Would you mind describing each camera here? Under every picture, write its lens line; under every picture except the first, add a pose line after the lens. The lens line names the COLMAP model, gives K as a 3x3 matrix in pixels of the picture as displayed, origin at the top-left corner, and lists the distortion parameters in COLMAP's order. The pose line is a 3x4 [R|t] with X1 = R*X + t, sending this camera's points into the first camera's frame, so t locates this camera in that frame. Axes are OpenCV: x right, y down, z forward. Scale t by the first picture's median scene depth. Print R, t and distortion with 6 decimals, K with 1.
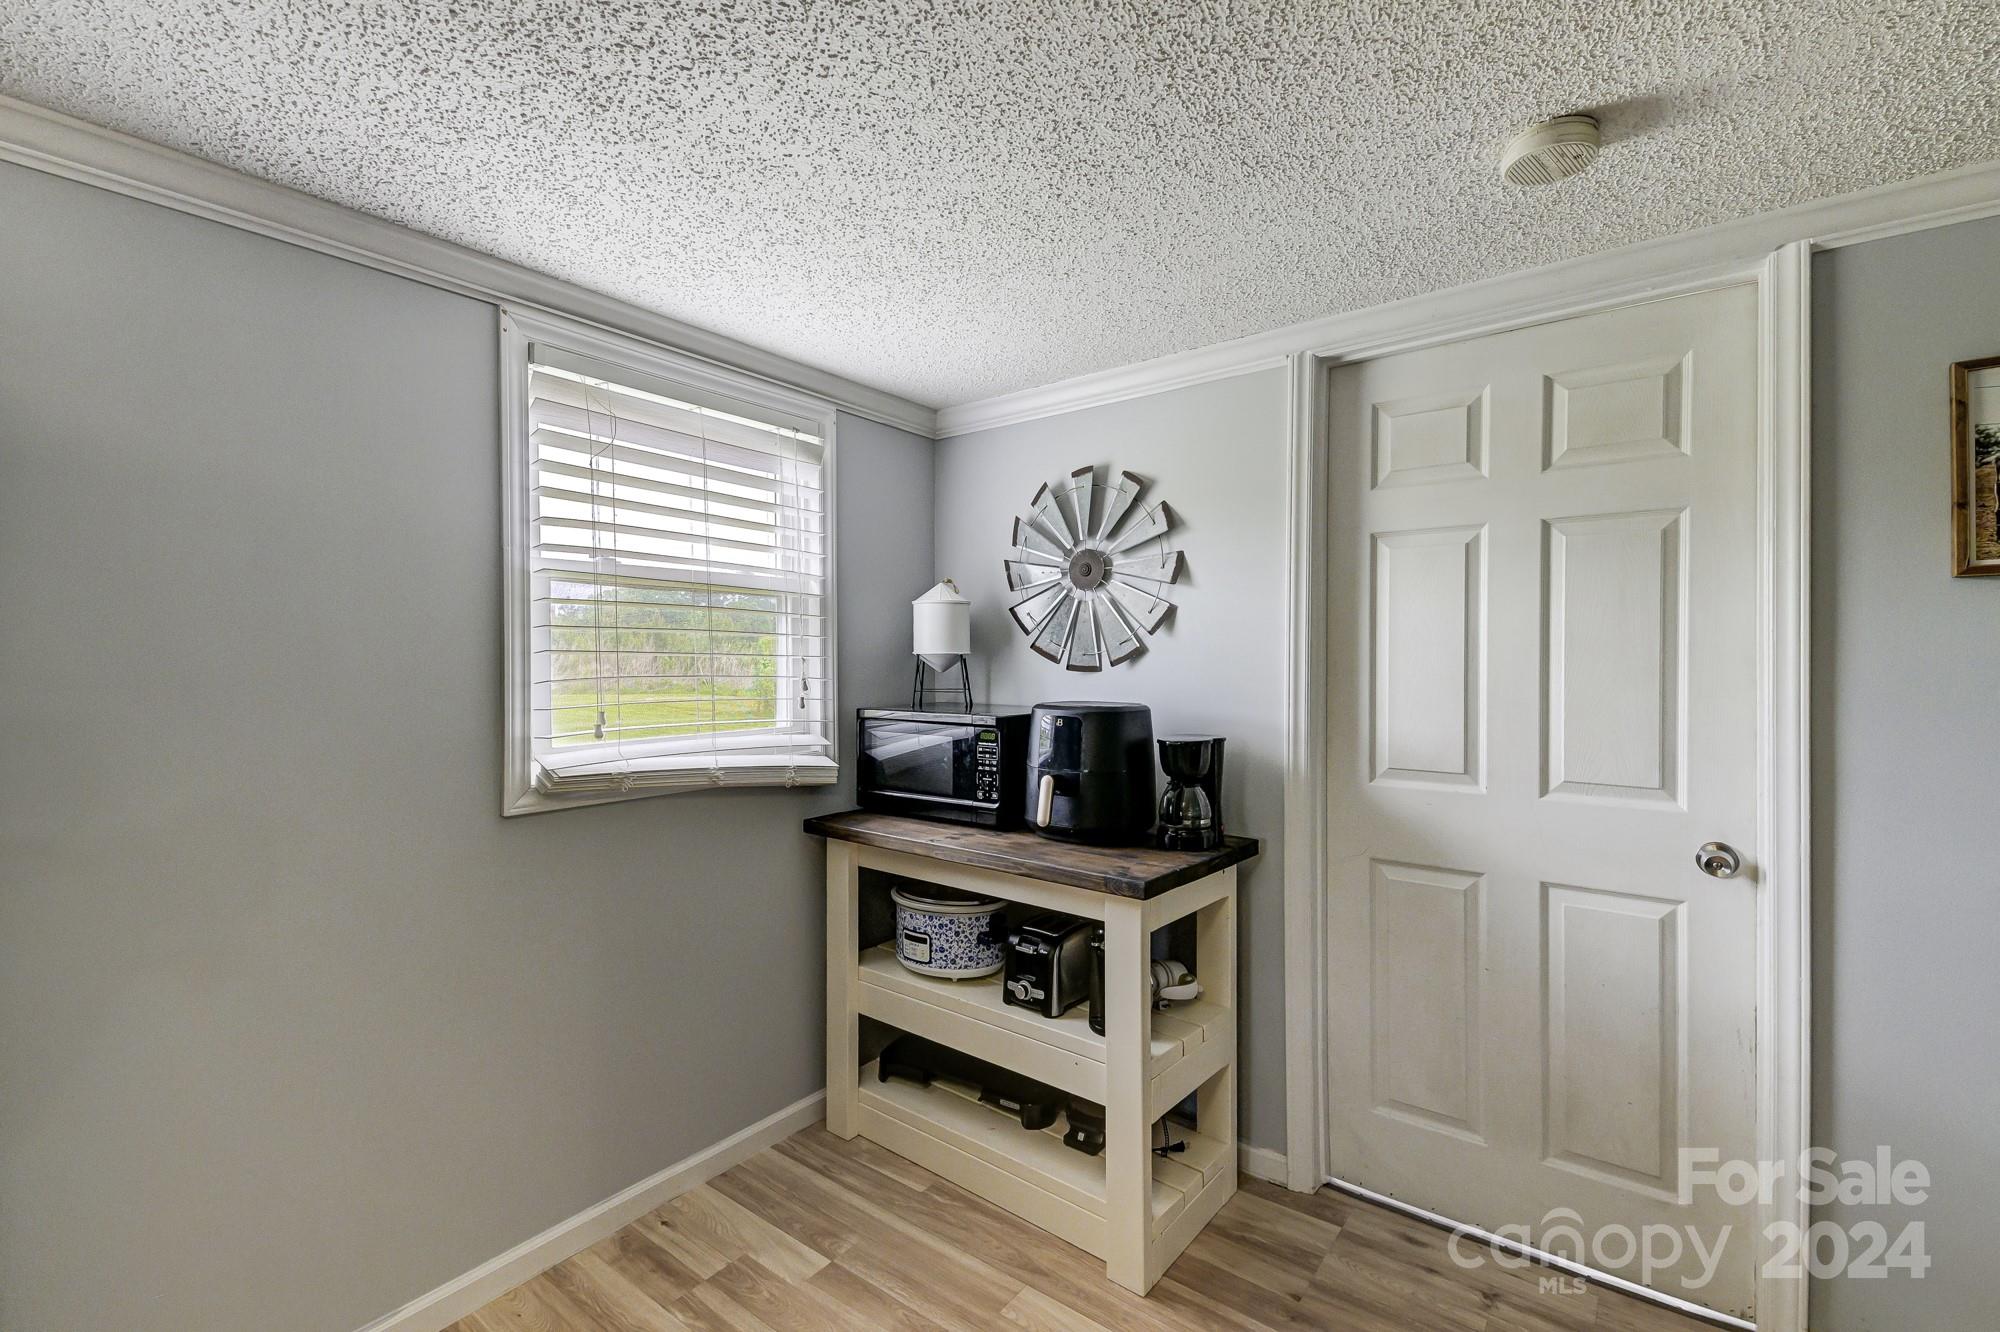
lens RADIAL K [[868.1, 0, 1014.3], [0, 868.1, 661.9], [0, 0, 1]] dist [0.031774, -0.012108]
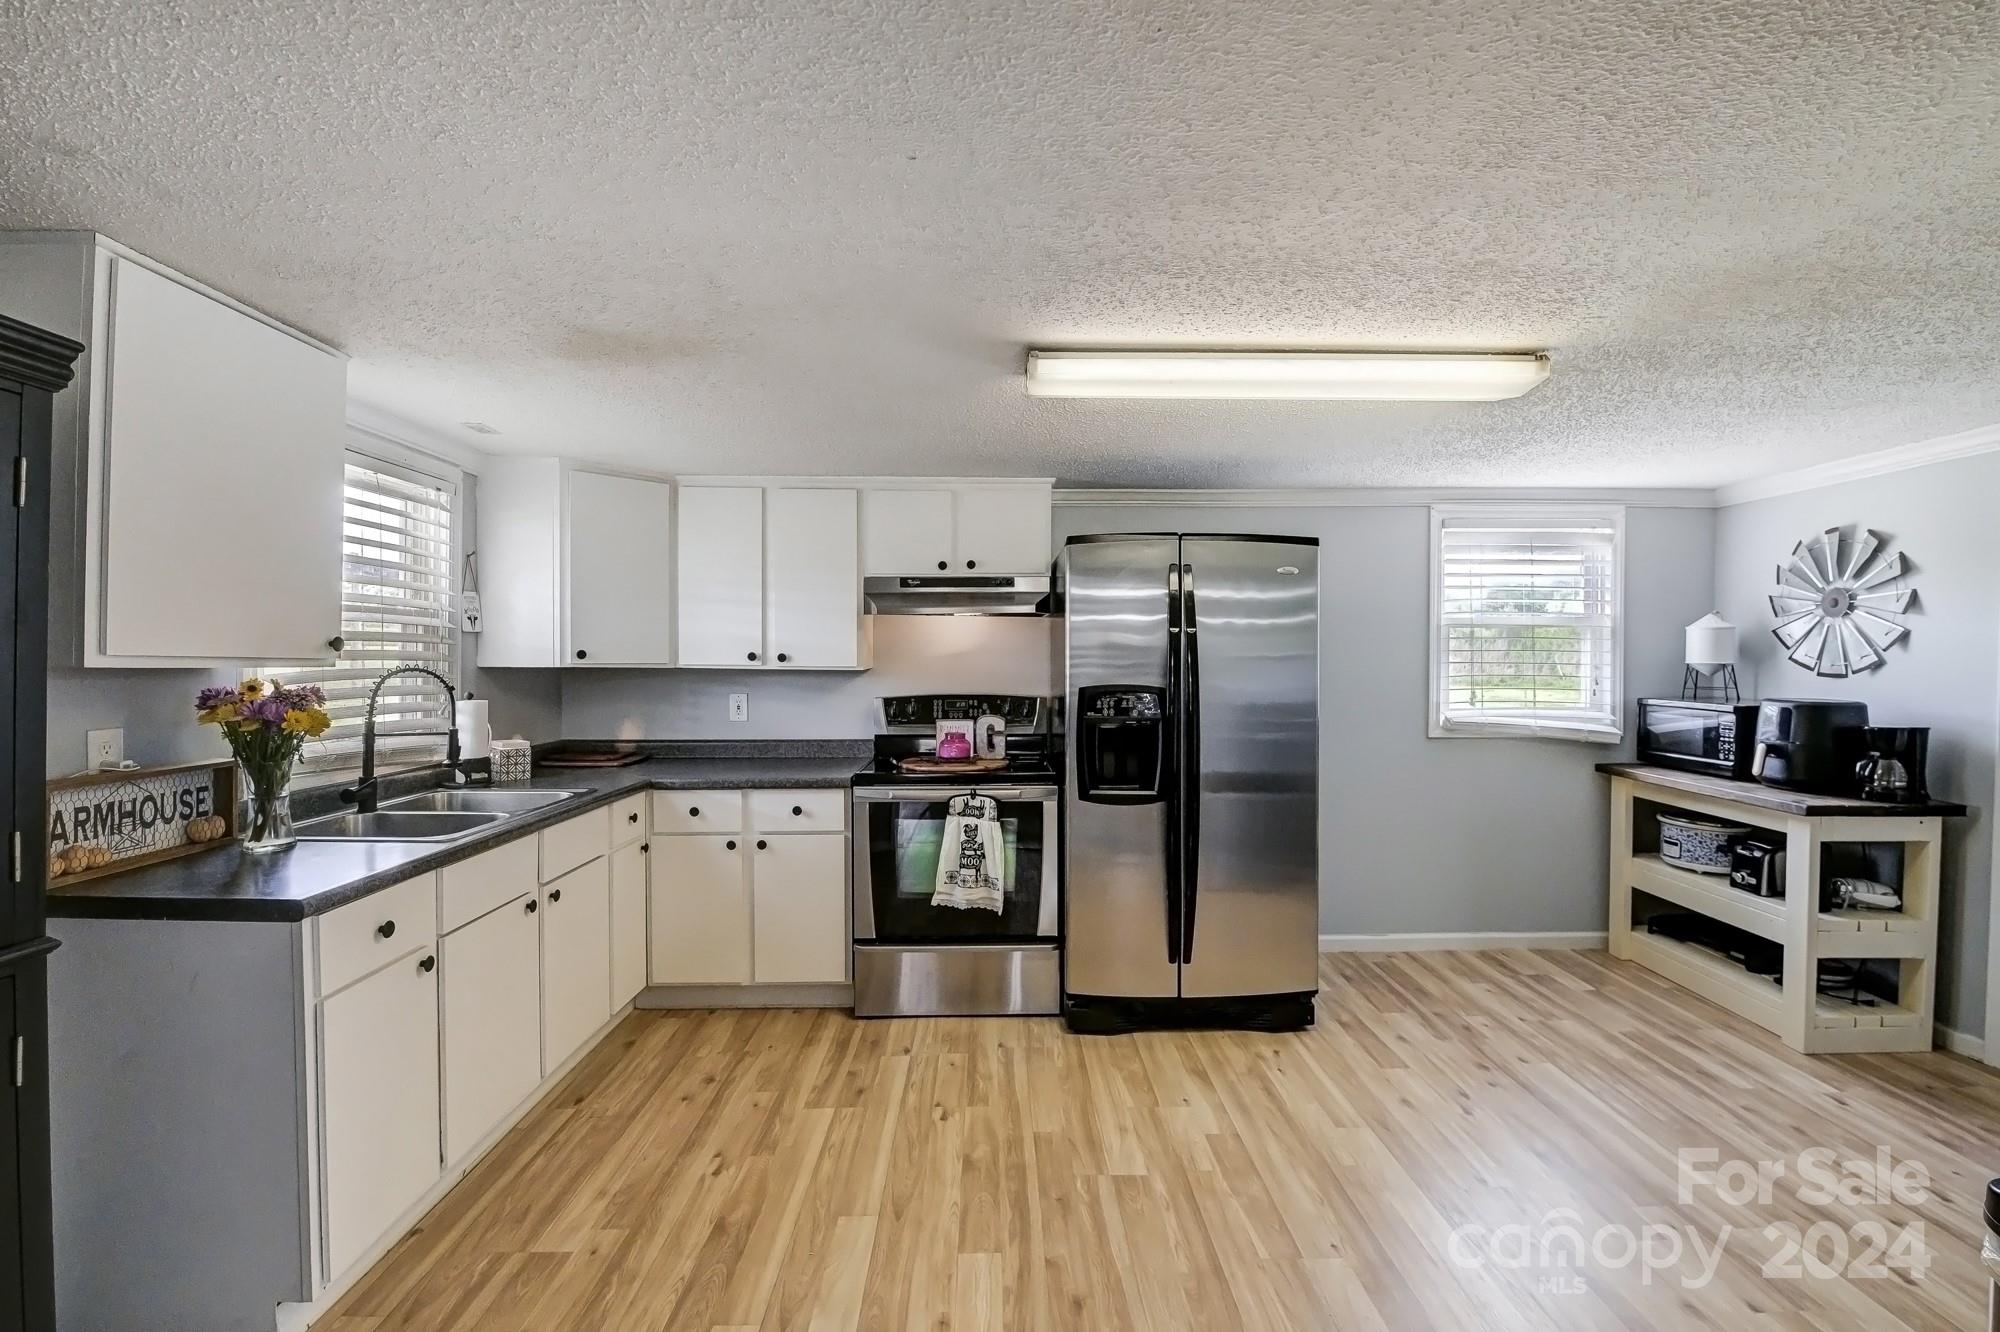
lens RADIAL K [[870.3, 0, 1011.7], [0, 870.3, 669.2], [0, 0, 1]] dist [0.000085, -0.010822]
pose [[0.613063, 0.015661, -0.789878, 0.424865], [-0.003711, 0.999850, 0.016944, -0.024099], [0.790025, -0.007456, 0.613029, -0.992950]]
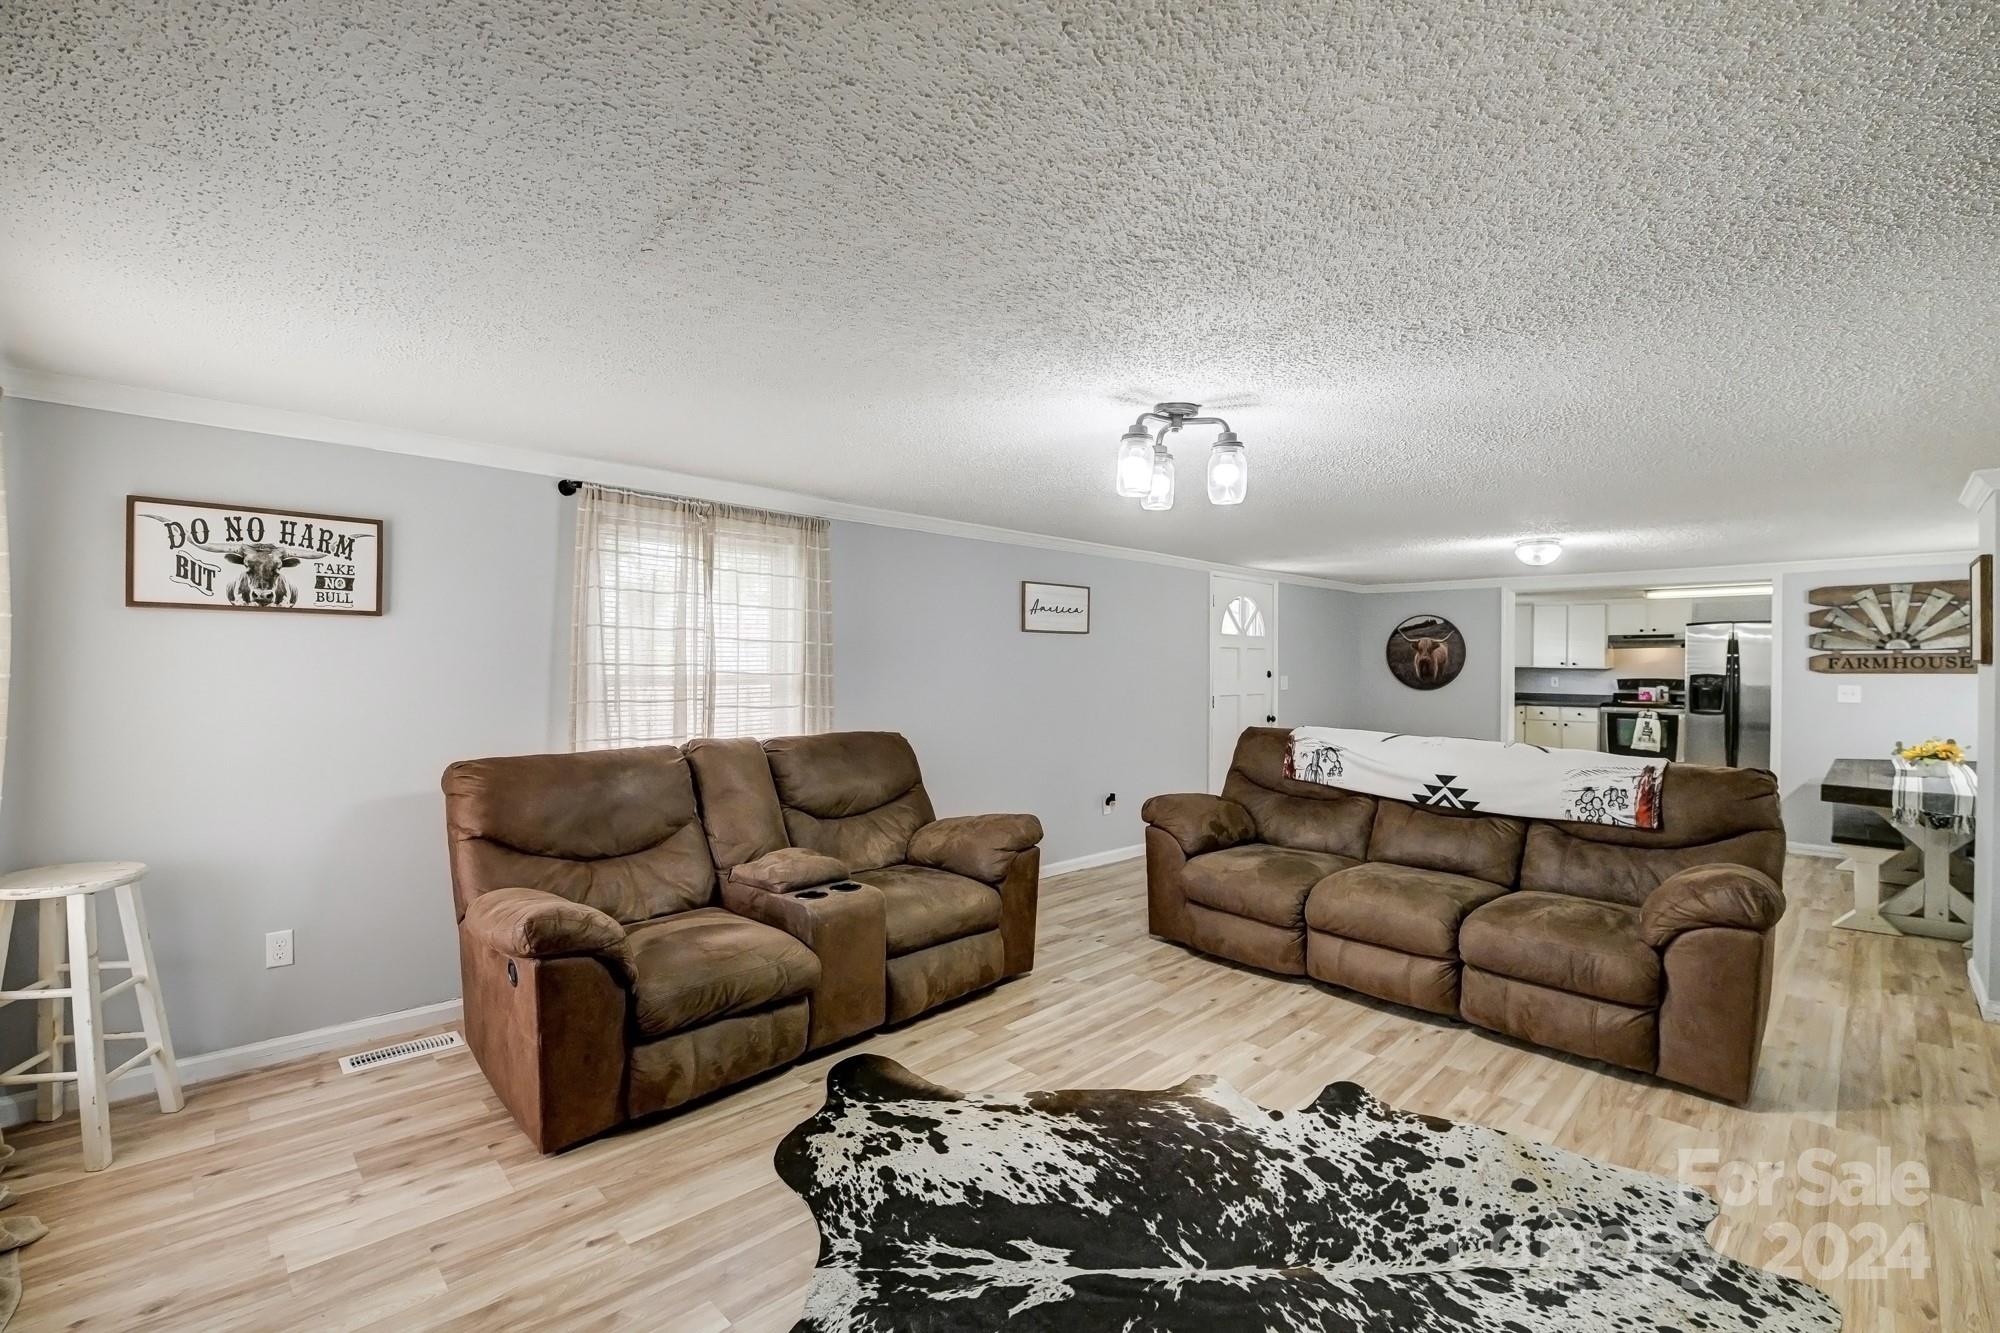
lens RADIAL K [[861.7, 0, 1009.3], [0, 861.7, 667.6], [0, 0, 1]] dist [-0.002952, -0.010173]
pose [[-0.166107, 0.012924, -0.986023, 4.042800], [-0.002035, 0.999907, 0.013449, -0.054779], [0.986106, 0.004241, -0.166066, -2.609600]]
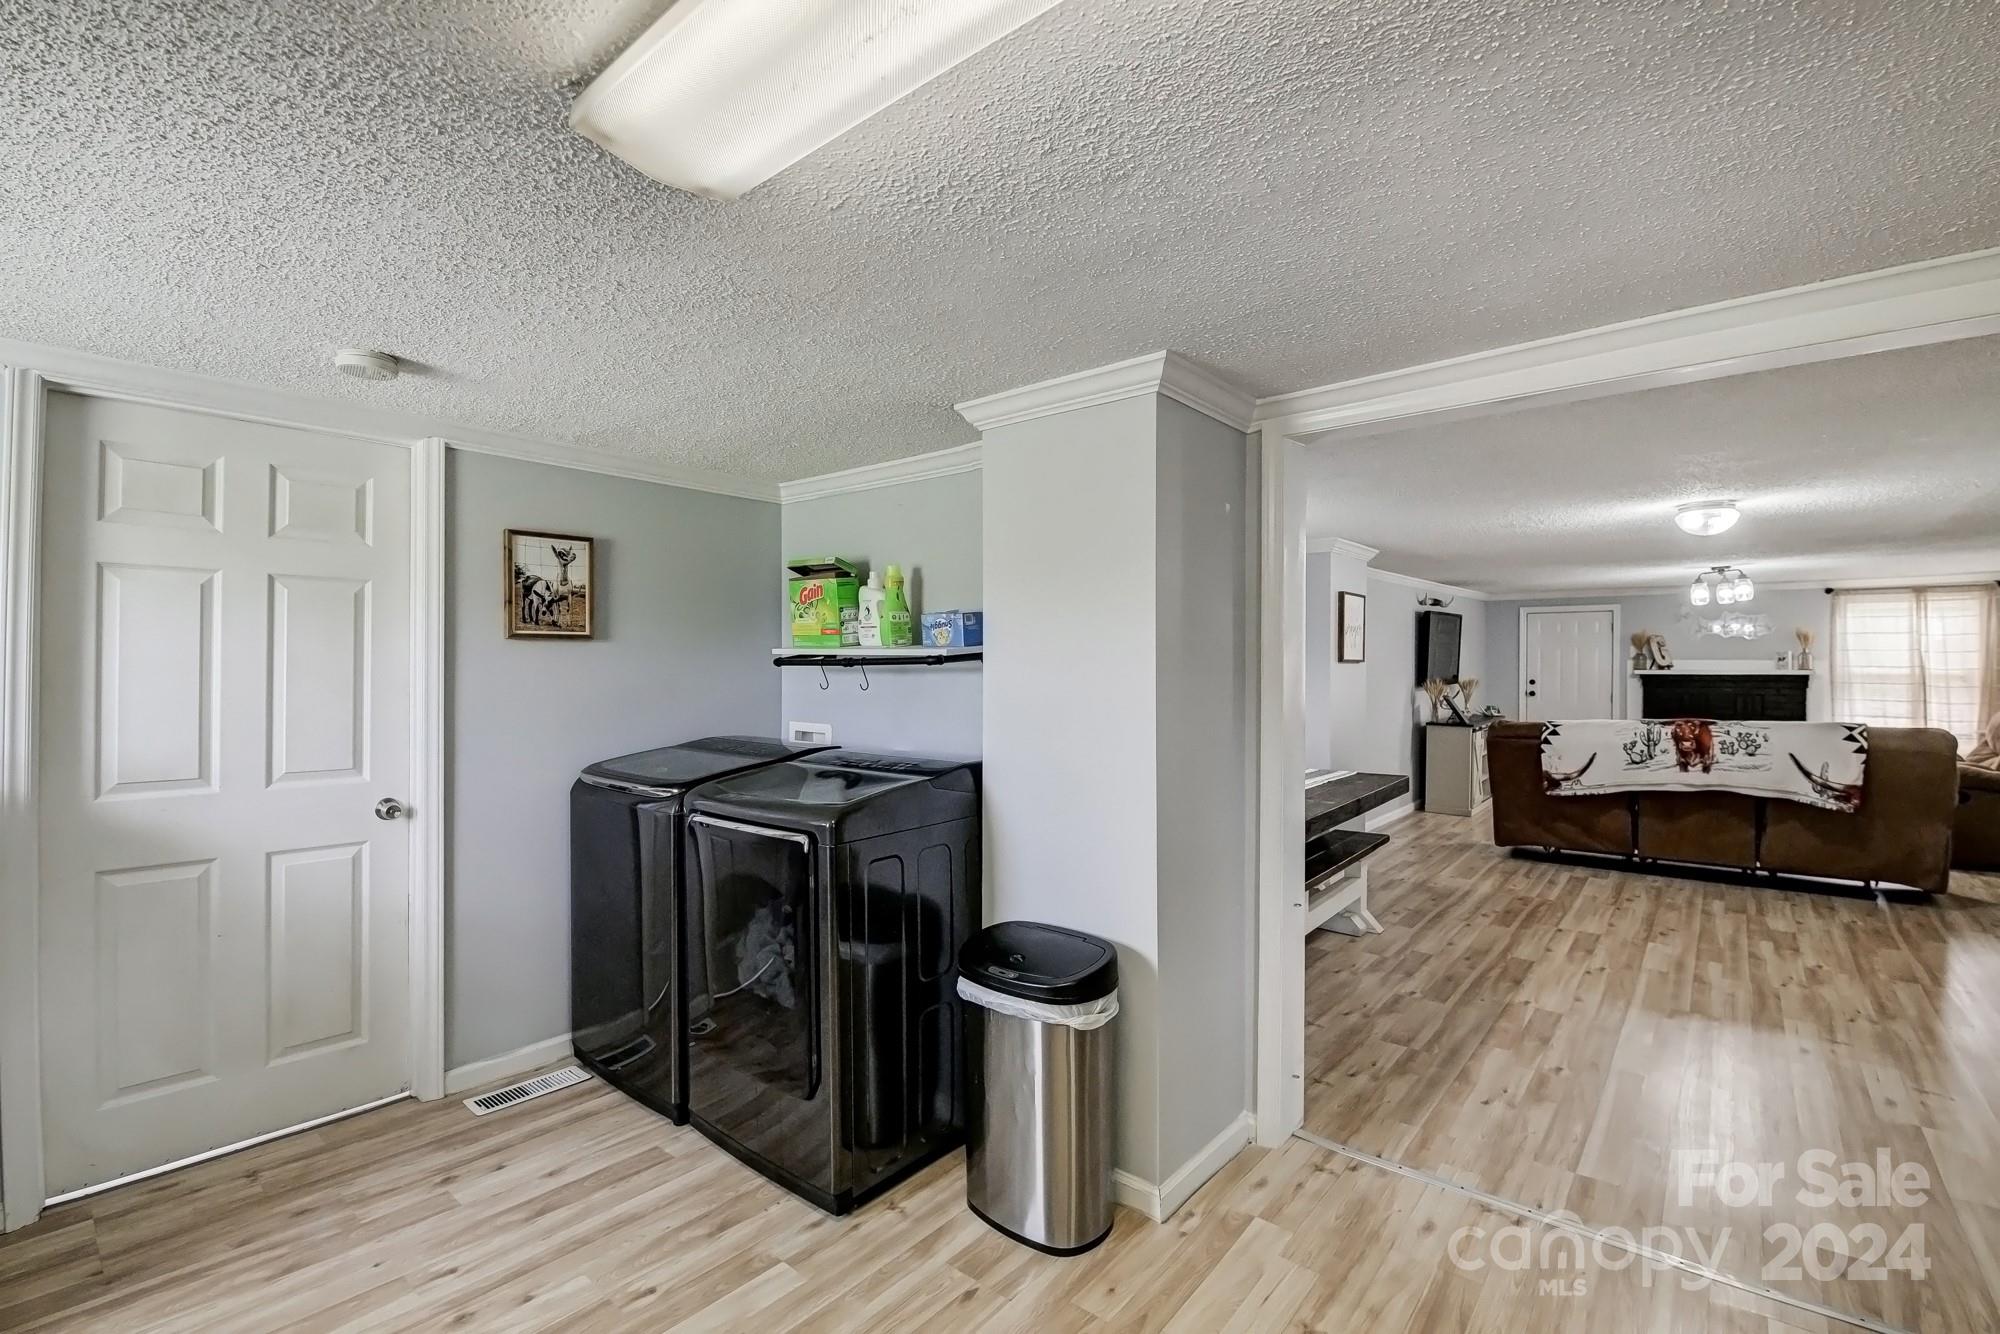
lens RADIAL K [[878.9, 0, 1009.5], [0, 878.9, 667.4], [0, 0, 1]] dist [-0.001485, -0.011036]
pose [[0.059066, 0.003632, 0.998247, -0.556898], [-0.000854, 0.999993, -0.003588, -0.017892], [-0.998254, -0.000640, 0.059068, -0.153412]]
